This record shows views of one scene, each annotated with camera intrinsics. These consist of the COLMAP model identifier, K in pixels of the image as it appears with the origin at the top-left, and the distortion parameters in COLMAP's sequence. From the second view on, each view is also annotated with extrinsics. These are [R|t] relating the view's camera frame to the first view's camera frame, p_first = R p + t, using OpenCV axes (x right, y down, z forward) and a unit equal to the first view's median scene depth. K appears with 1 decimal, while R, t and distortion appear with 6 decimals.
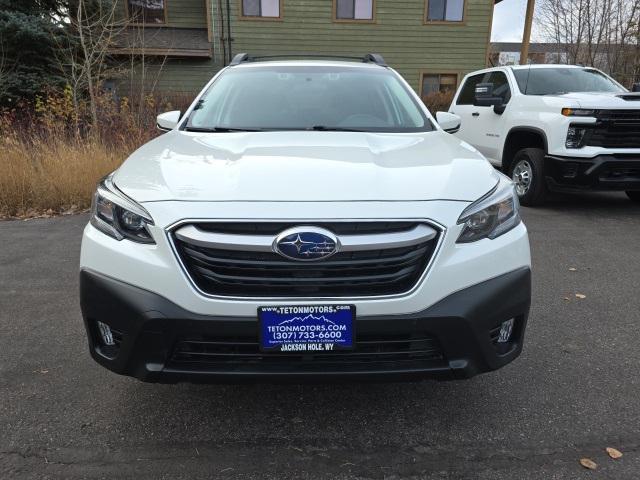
lens RADIAL K [[433.4, 0, 321.8], [0, 433.4, 241.8], [0, 0, 1]] dist [0.038868, -0.029300]
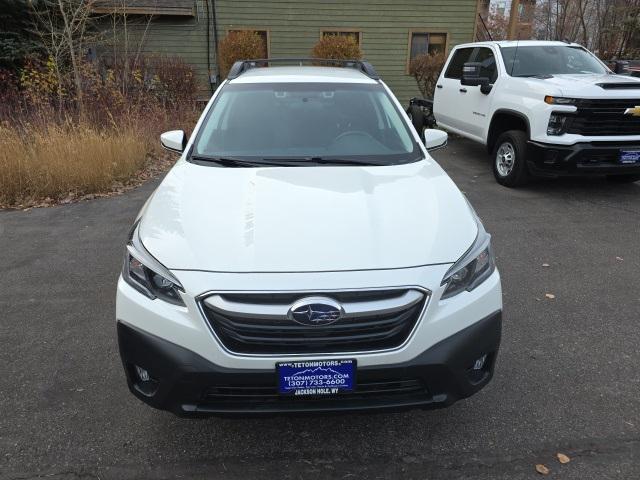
lens RADIAL K [[433.4, 0, 323.0], [0, 433.4, 234.8], [0, 0, 1]] dist [0.038868, -0.029300]
pose [[0.999438, -0.012705, 0.031011, -0.037456], [0.009583, 0.995059, 0.098824, -0.243518], [-0.032113, -0.098471, 0.994622, -0.130166]]
